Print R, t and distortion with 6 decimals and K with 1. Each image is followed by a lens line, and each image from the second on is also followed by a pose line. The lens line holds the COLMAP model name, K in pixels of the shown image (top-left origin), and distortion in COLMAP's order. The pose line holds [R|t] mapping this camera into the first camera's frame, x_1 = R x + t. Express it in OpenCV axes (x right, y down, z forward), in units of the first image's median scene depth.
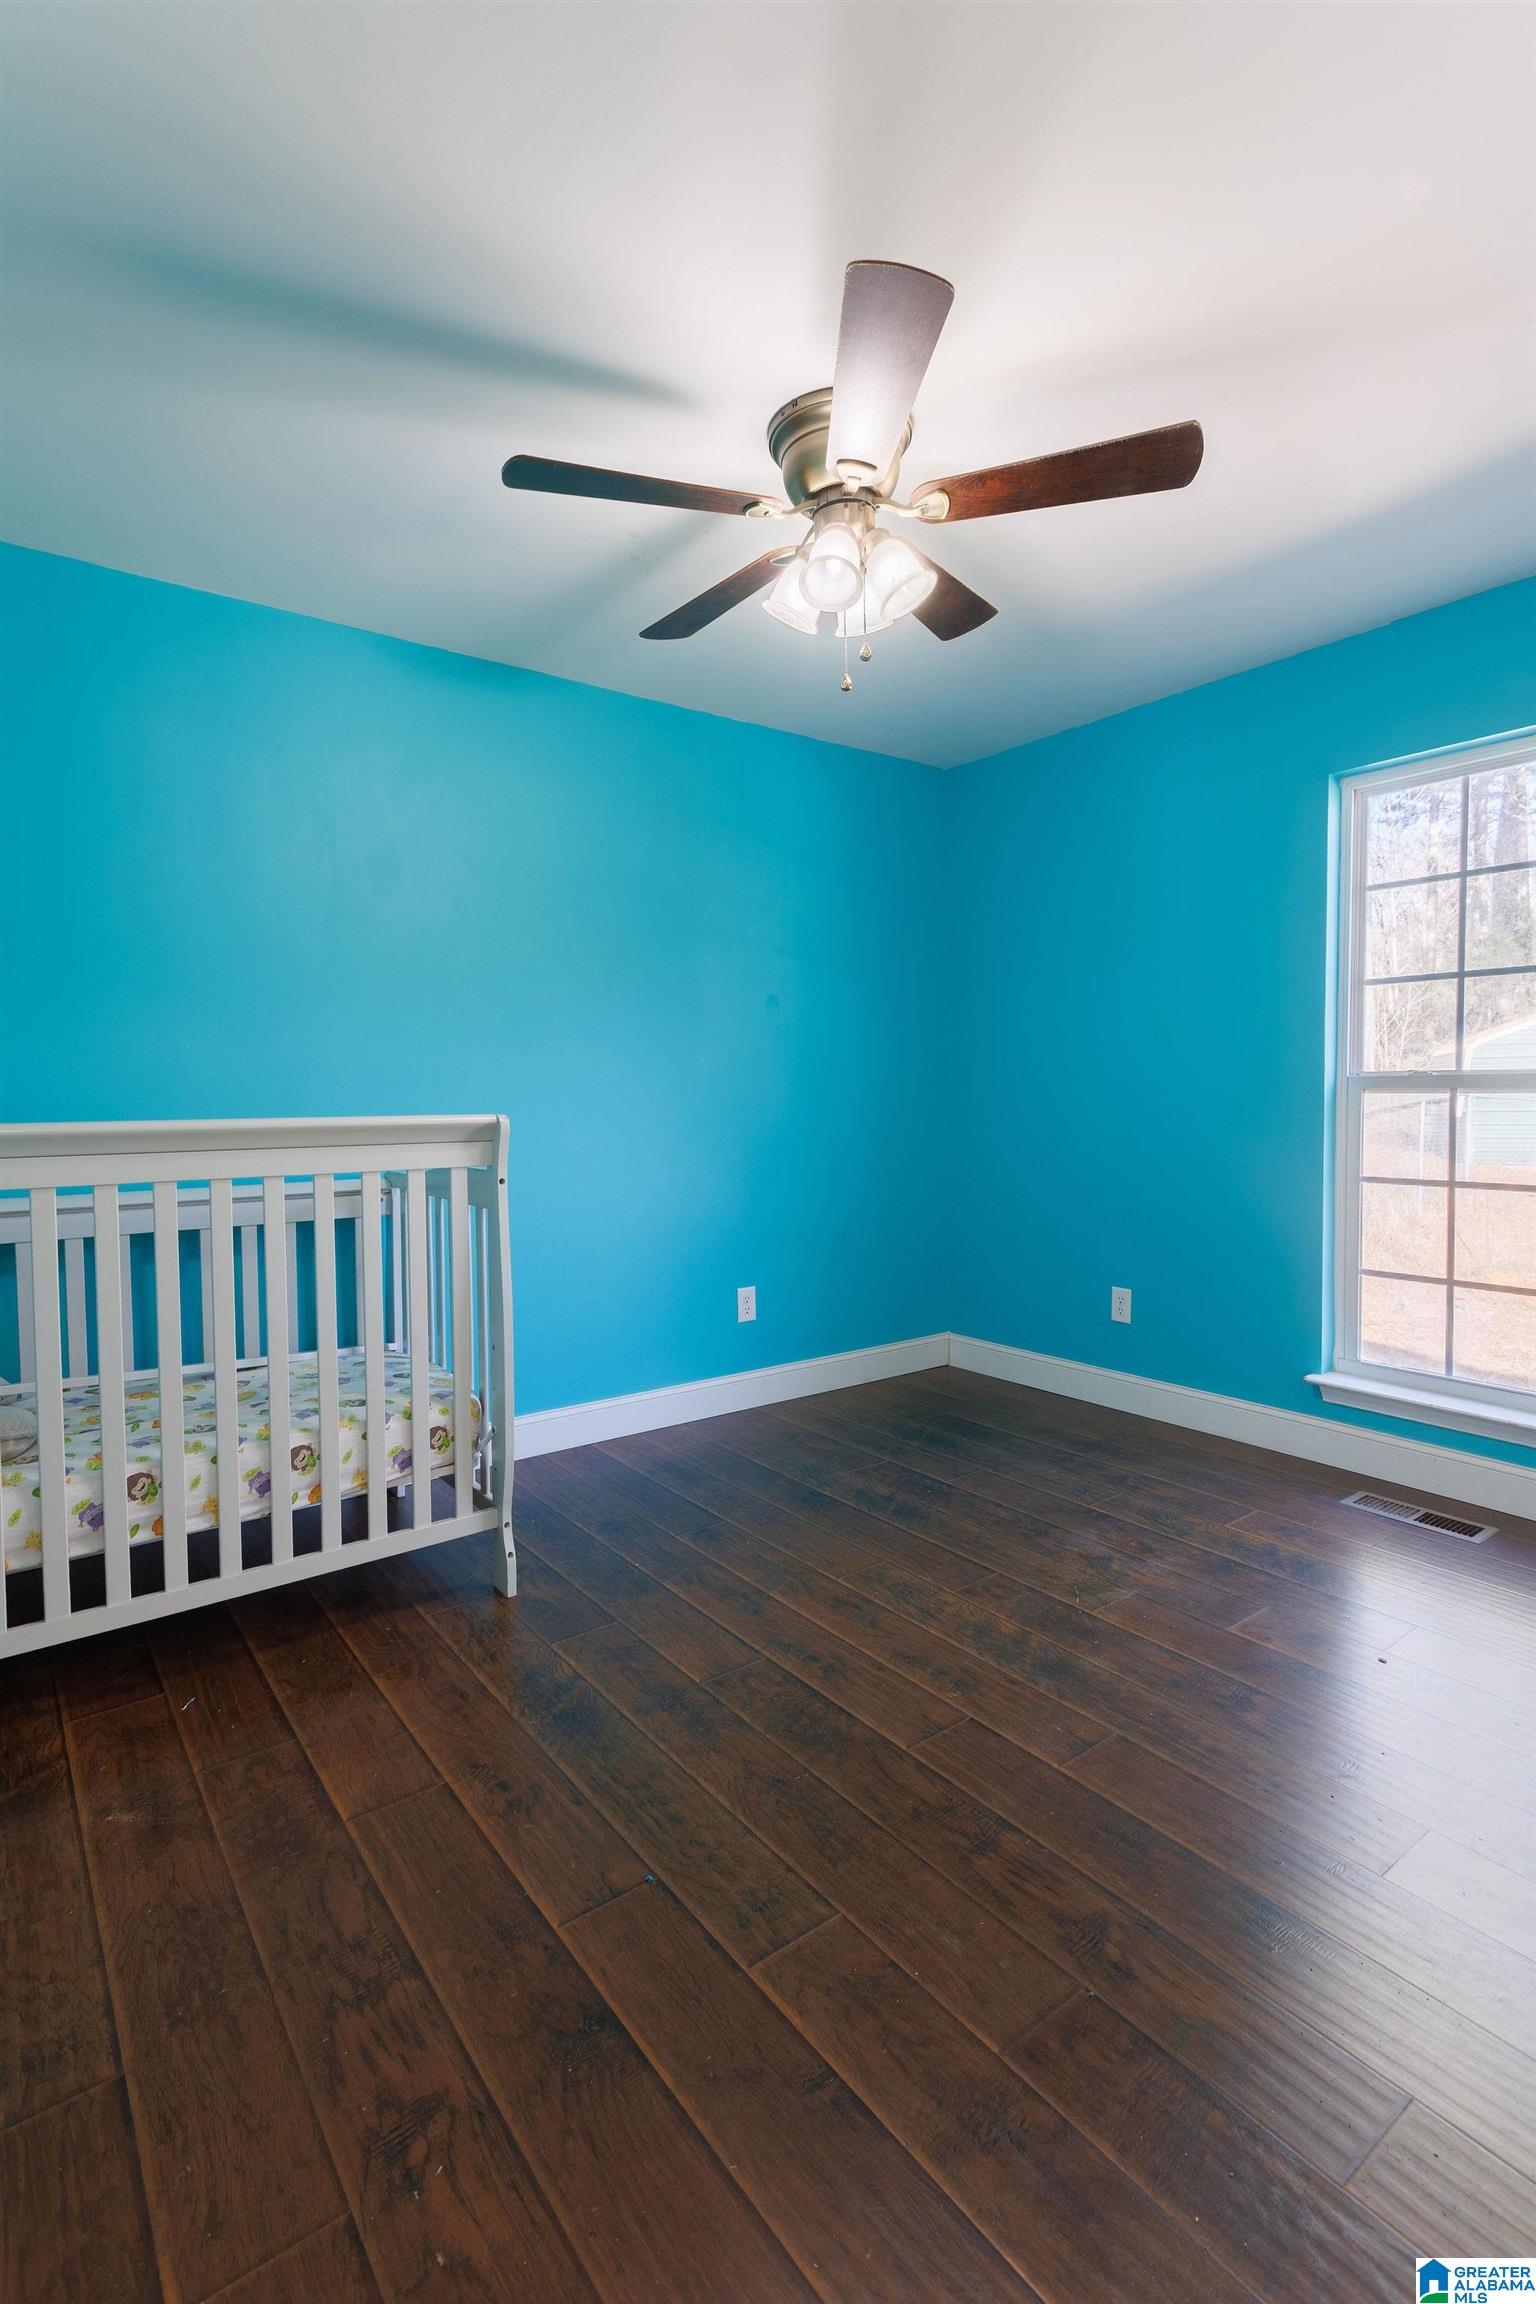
lens RADIAL K [[1096.4, 0, 776.0], [0, 1096.4, 1141.9], [0, 0, 1]] dist [0.002595, 0.000956]
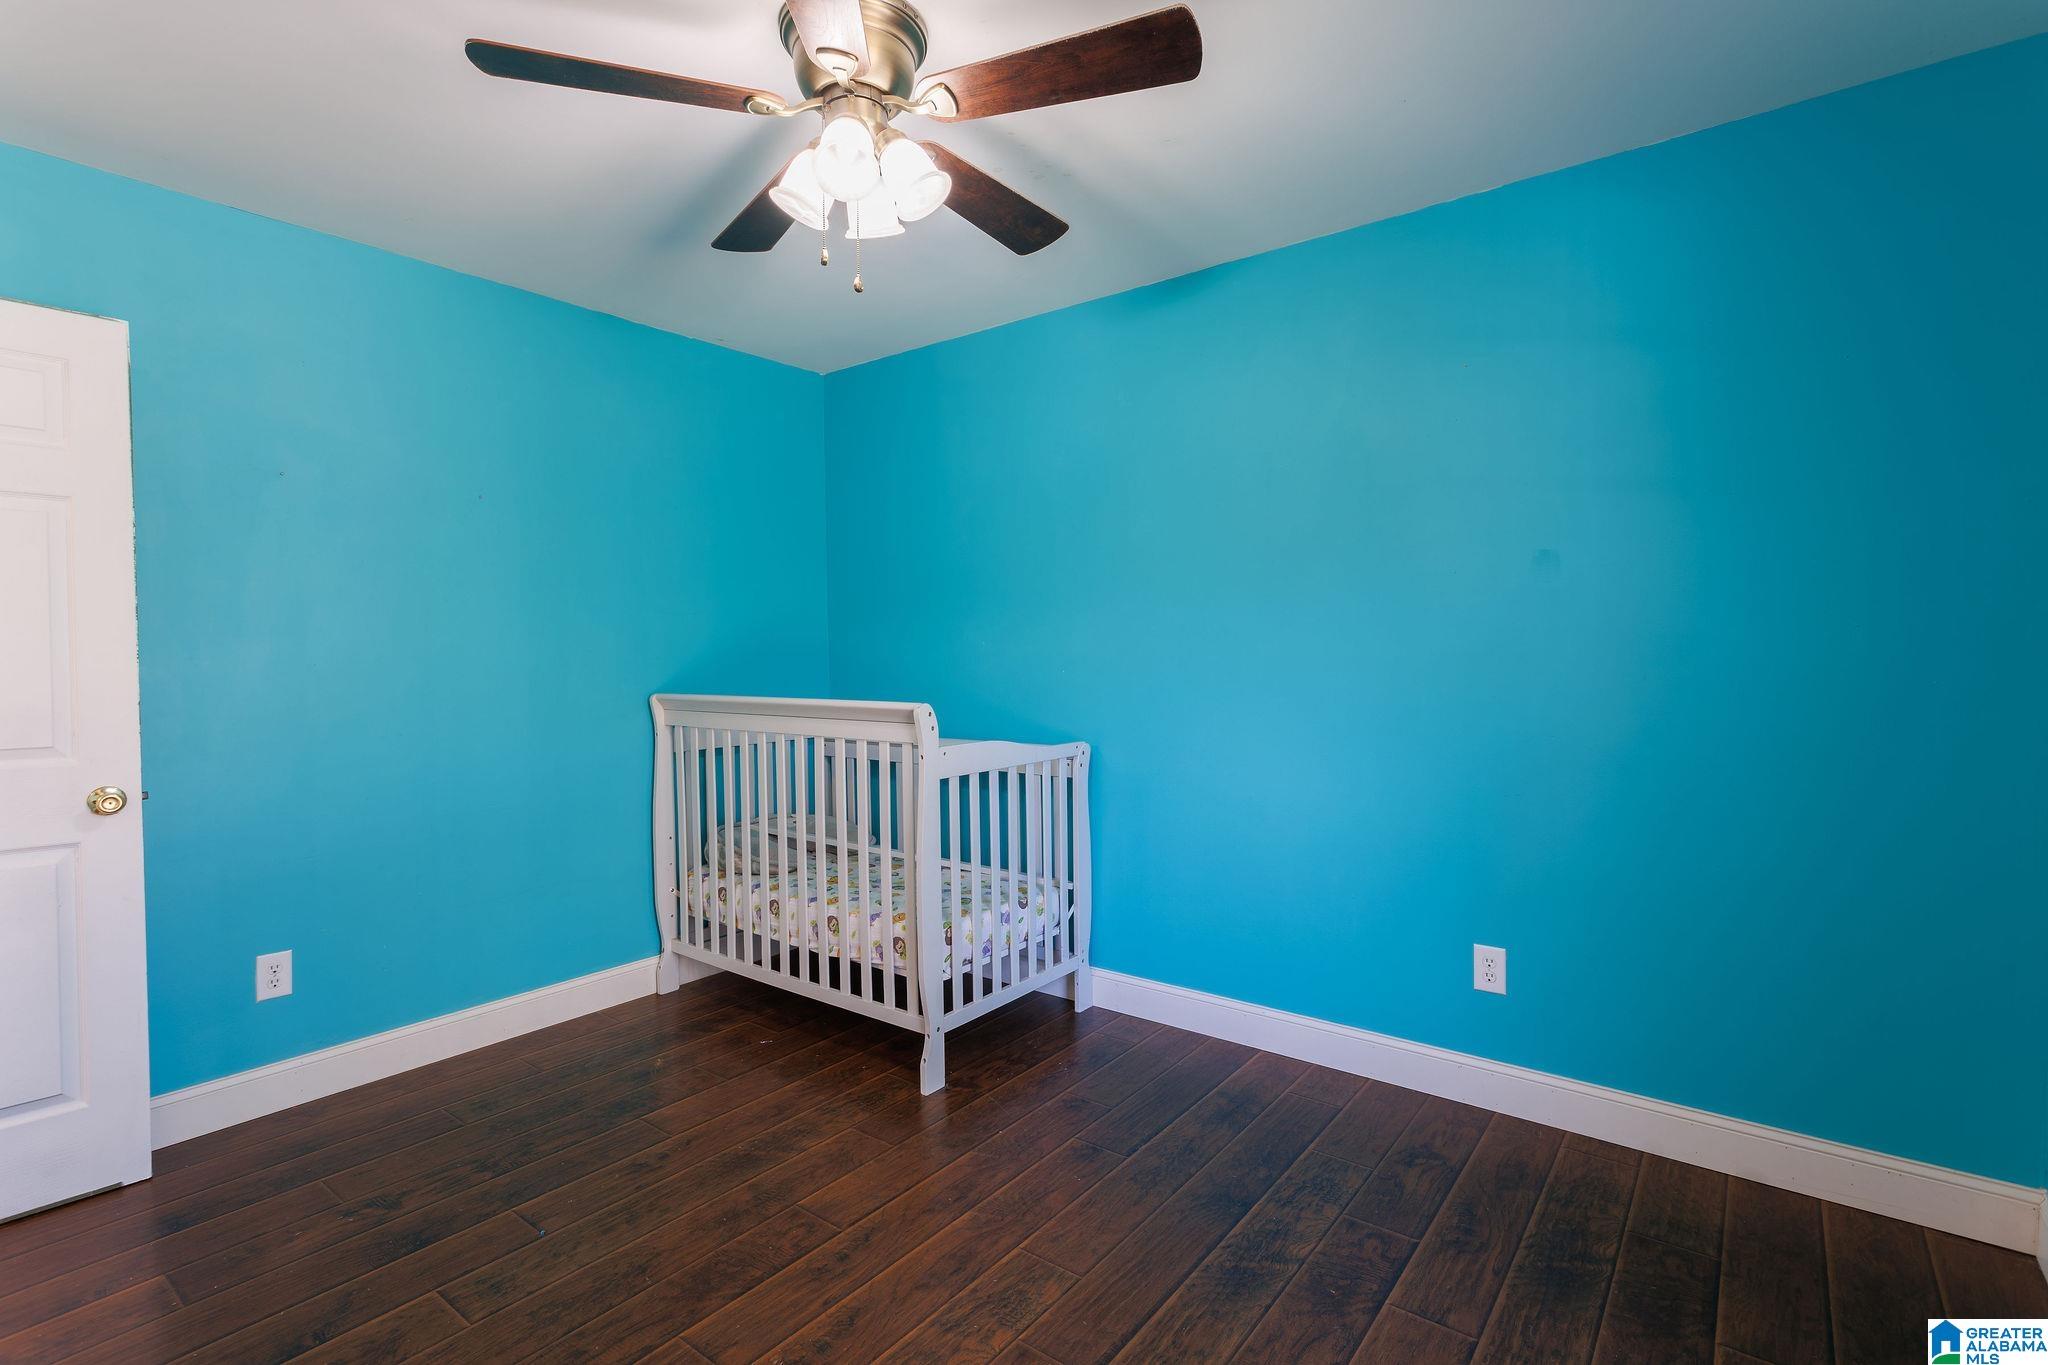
lens RADIAL K [[974.6, 0, 1021.6], [0, 974.6, 675.8], [0, 0, 1]] dist [0.002595, 0.000956]
pose [[0.251974, 0.034279, -0.967127, 0.664543], [-0.038210, 0.998946, 0.025451, -0.070425], [0.966979, 0.030541, 0.253018, 0.651102]]
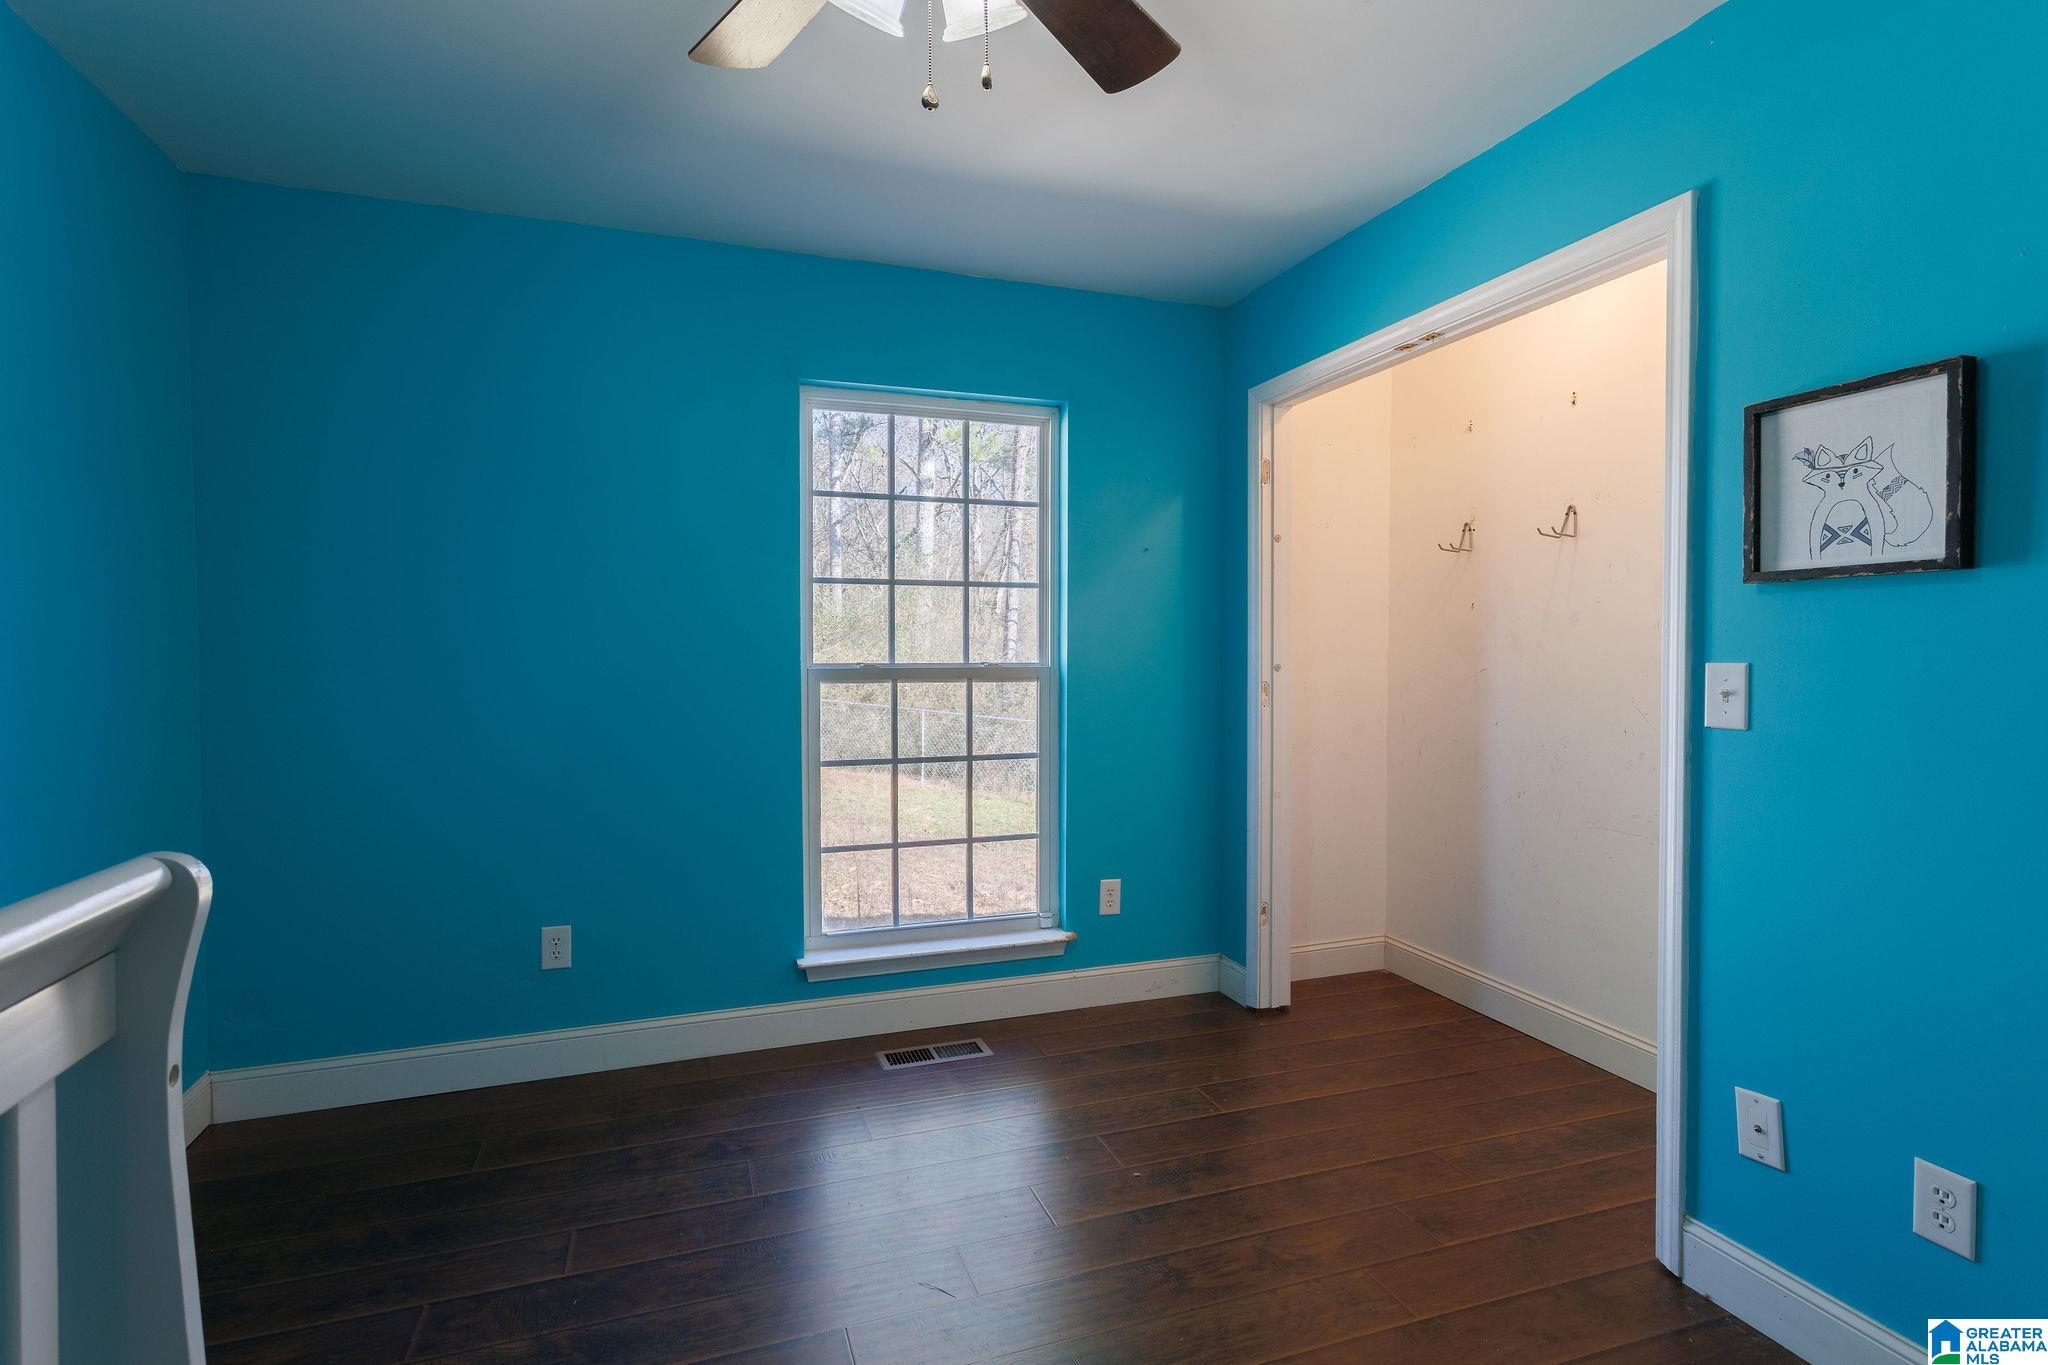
lens RADIAL K [[974.6, 0, 1024.5], [0, 974.6, 675.6], [0, 0, 1]] dist [0.002595, 0.000956]
pose [[0.309018, -0.005432, 0.951041, -0.330919], [0.047273, 0.998835, -0.009655, -0.035797], [-0.949880, 0.047942, 0.308915, 0.549921]]
